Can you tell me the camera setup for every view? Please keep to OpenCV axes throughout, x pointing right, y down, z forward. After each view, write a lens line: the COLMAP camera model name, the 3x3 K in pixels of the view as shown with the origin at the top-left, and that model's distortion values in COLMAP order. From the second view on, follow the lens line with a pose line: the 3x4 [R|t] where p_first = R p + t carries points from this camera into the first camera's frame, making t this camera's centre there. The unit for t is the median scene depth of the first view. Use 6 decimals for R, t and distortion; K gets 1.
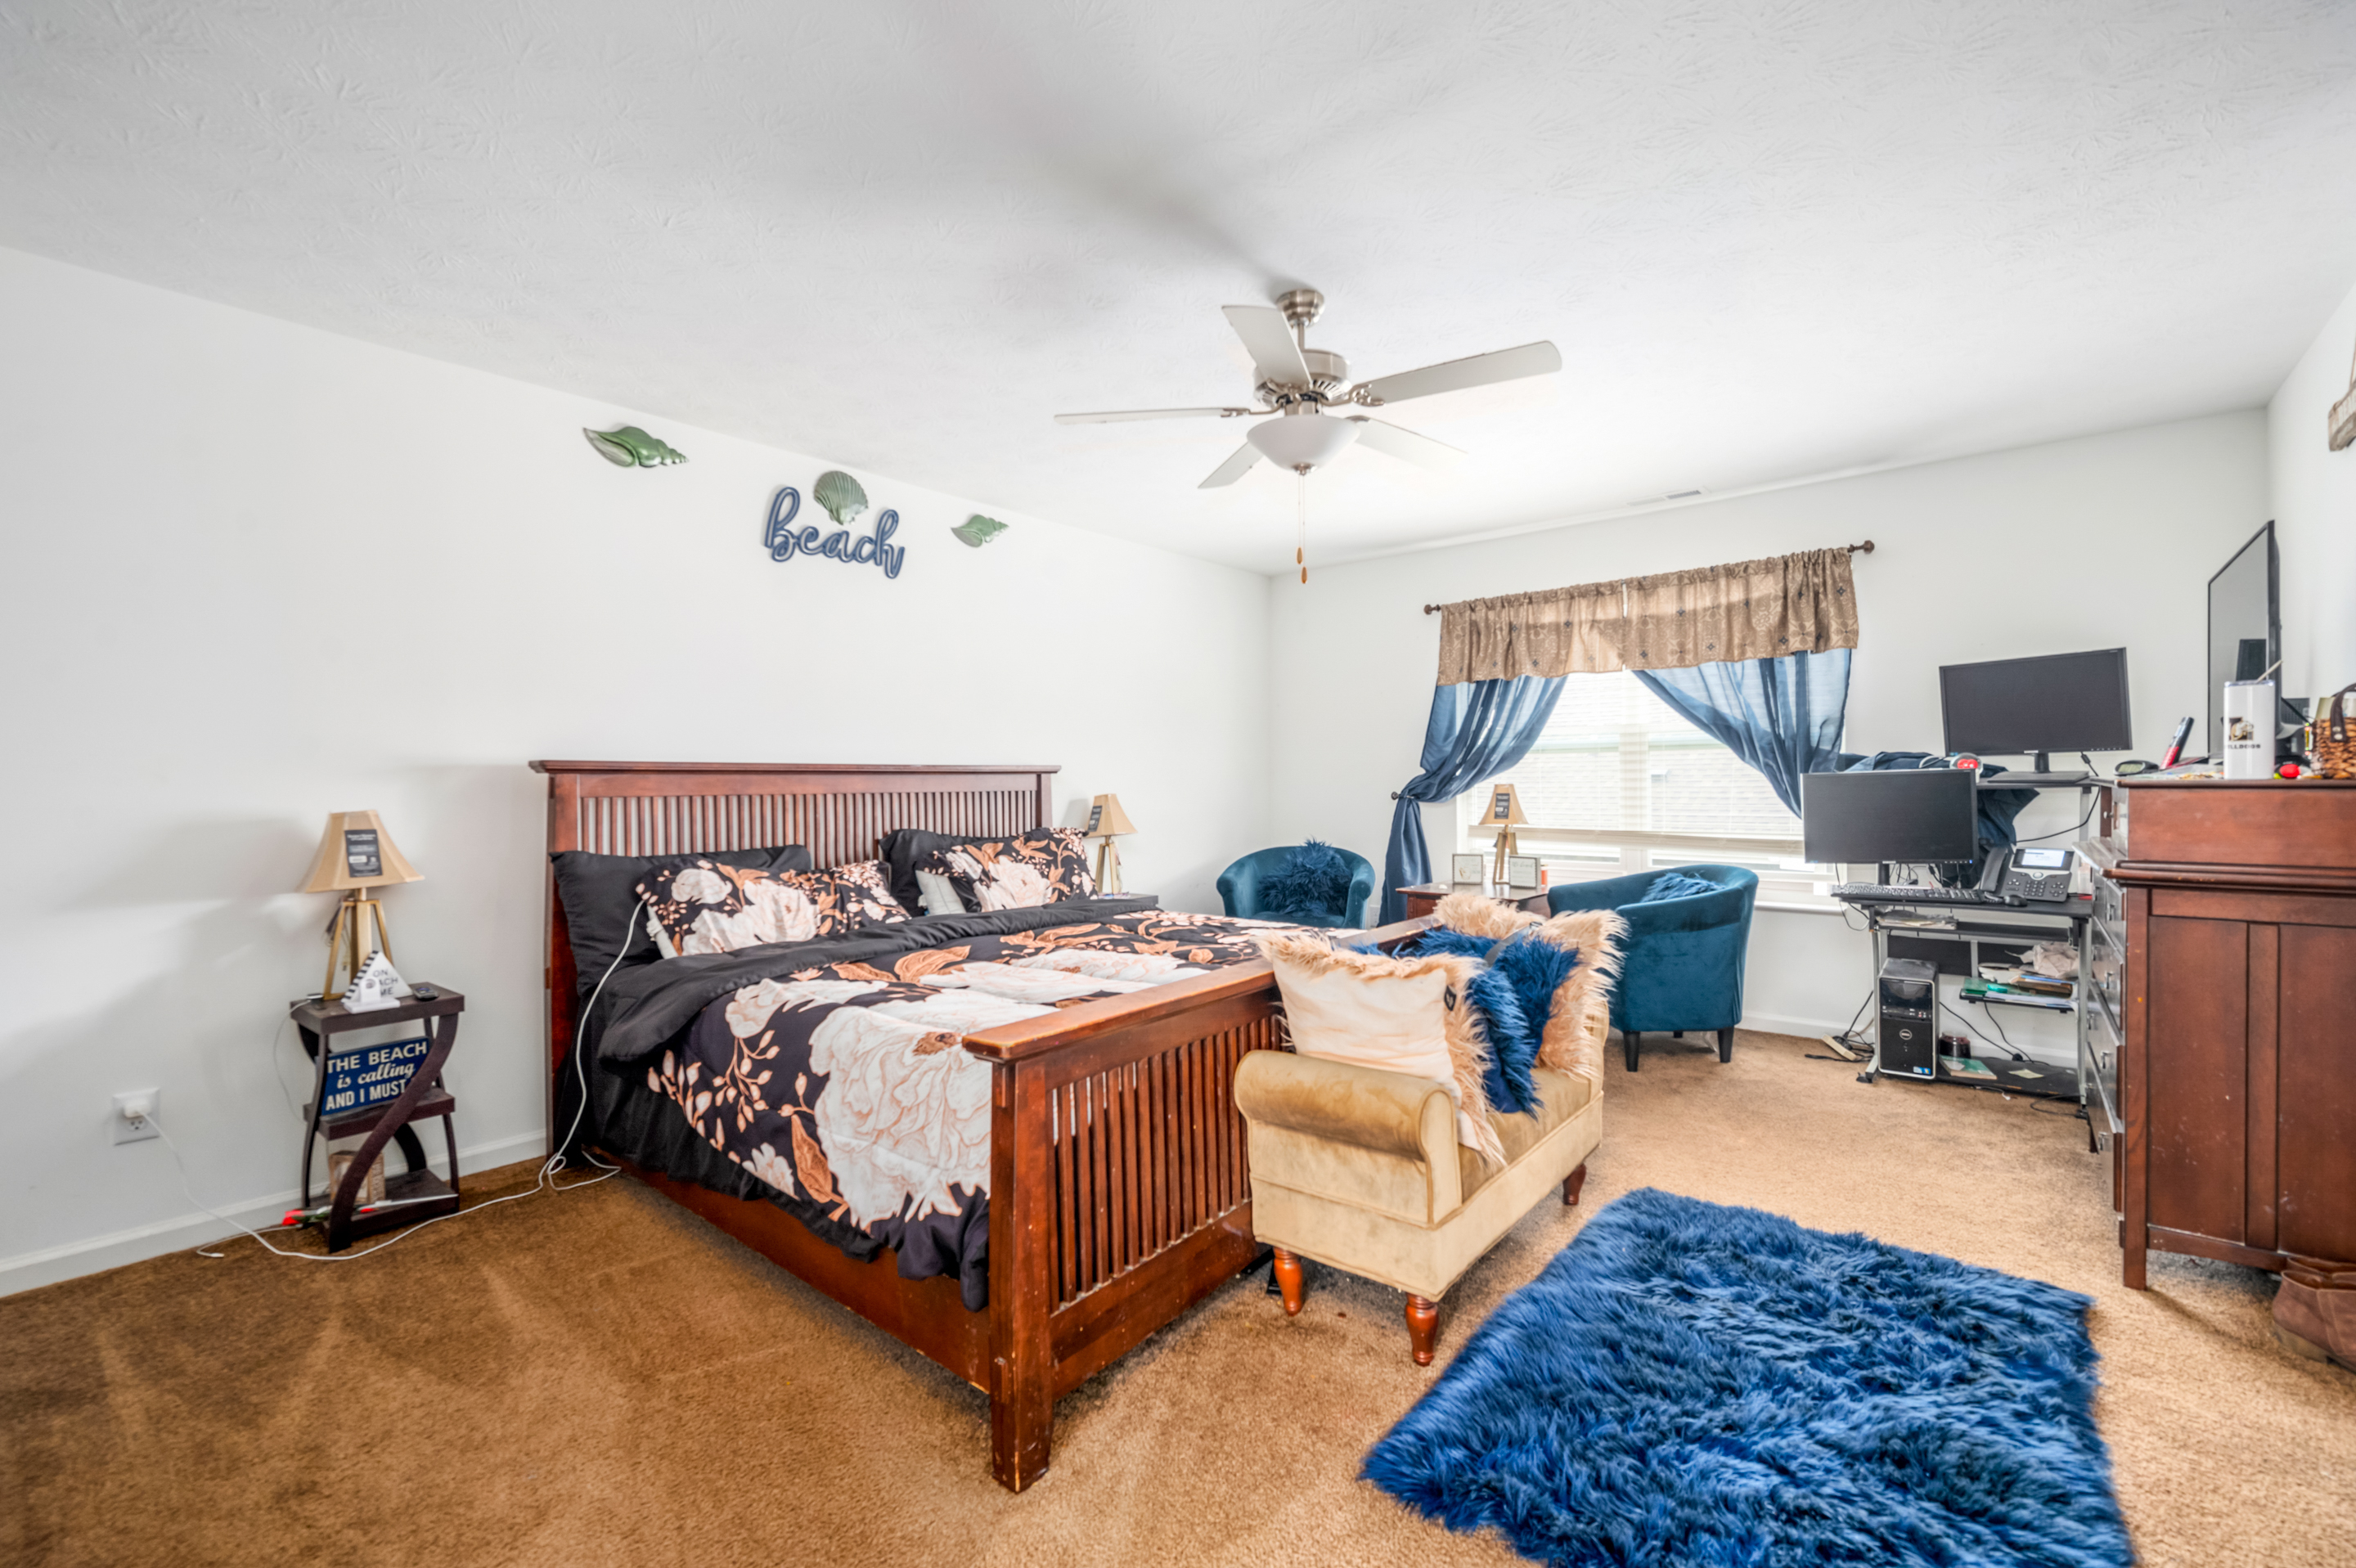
lens RADIAL K [[989.6, 0, 1178.0], [0, 989.6, 784.0], [0, 0, 1]] dist [0.001505, 0.000164]
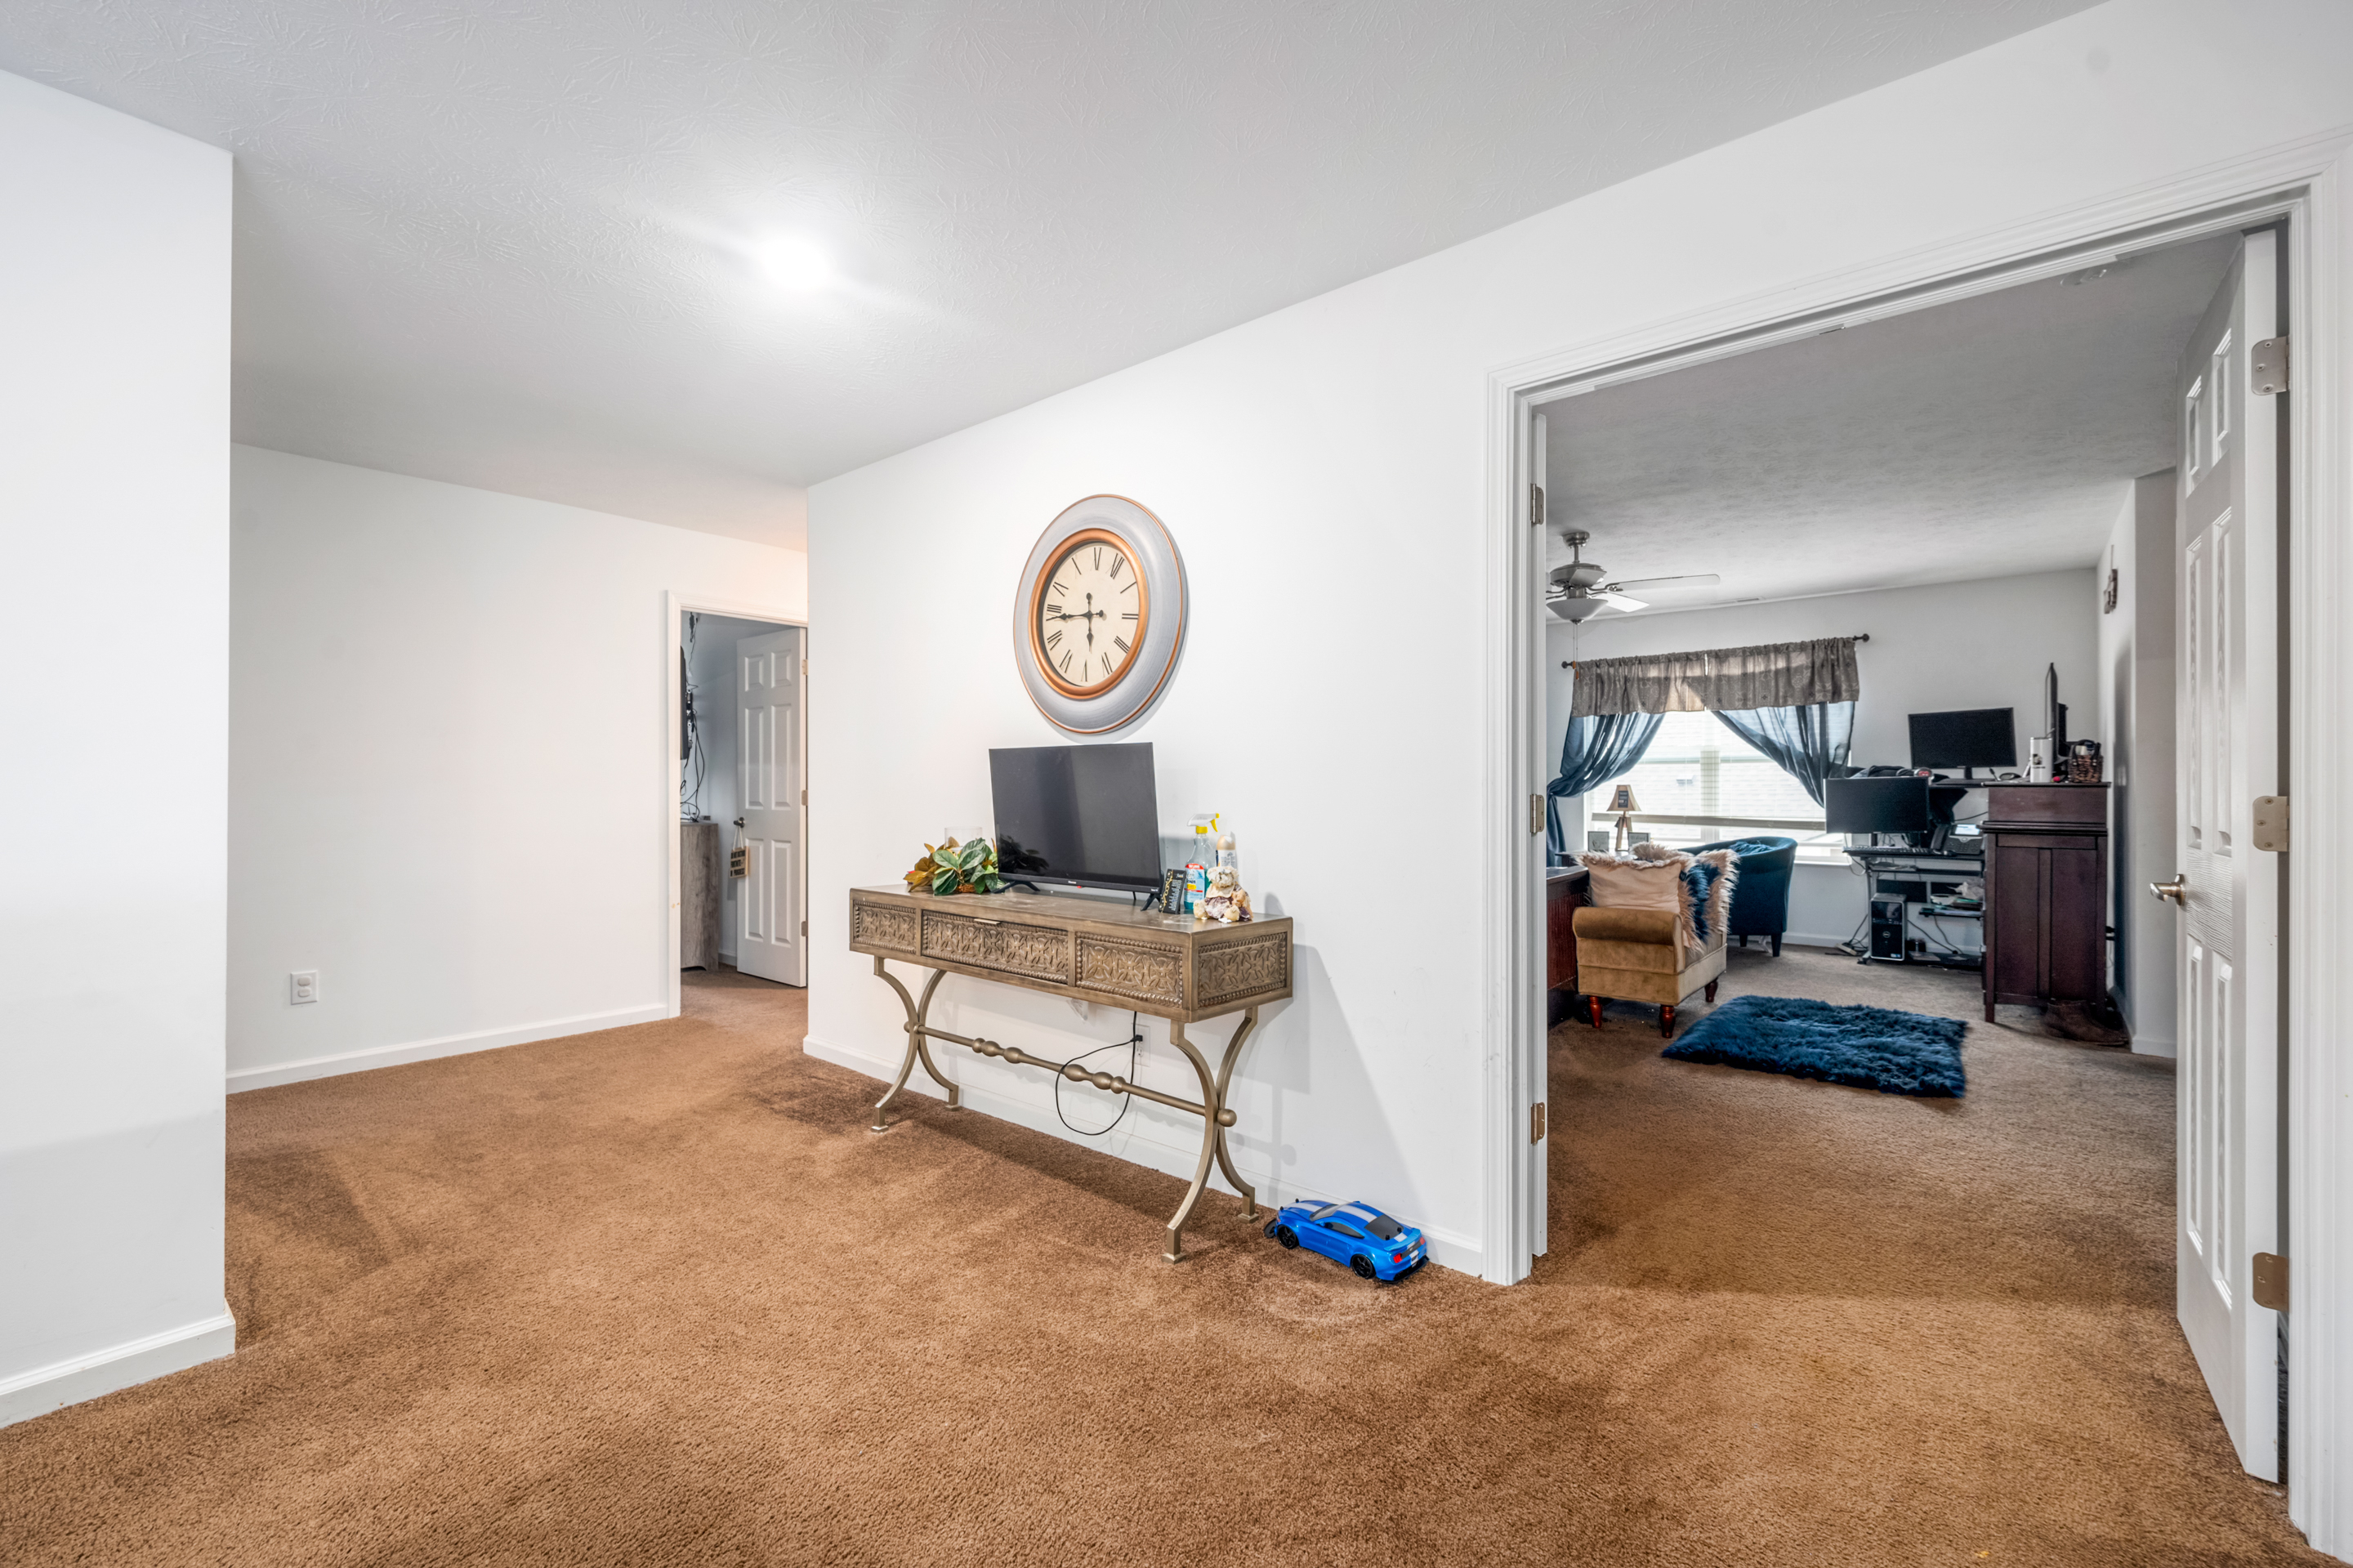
lens RADIAL K [[989.3, 0, 1180.5], [0, 989.3, 781.8], [0, 0, 1]] dist [-0.000236, -0.000059]
pose [[0.999976, 0.005859, 0.003599, -0.416001], [-0.005843, 0.999973, -0.004382, 0.007253], [-0.003624, 0.004361, 0.999984, -0.595794]]
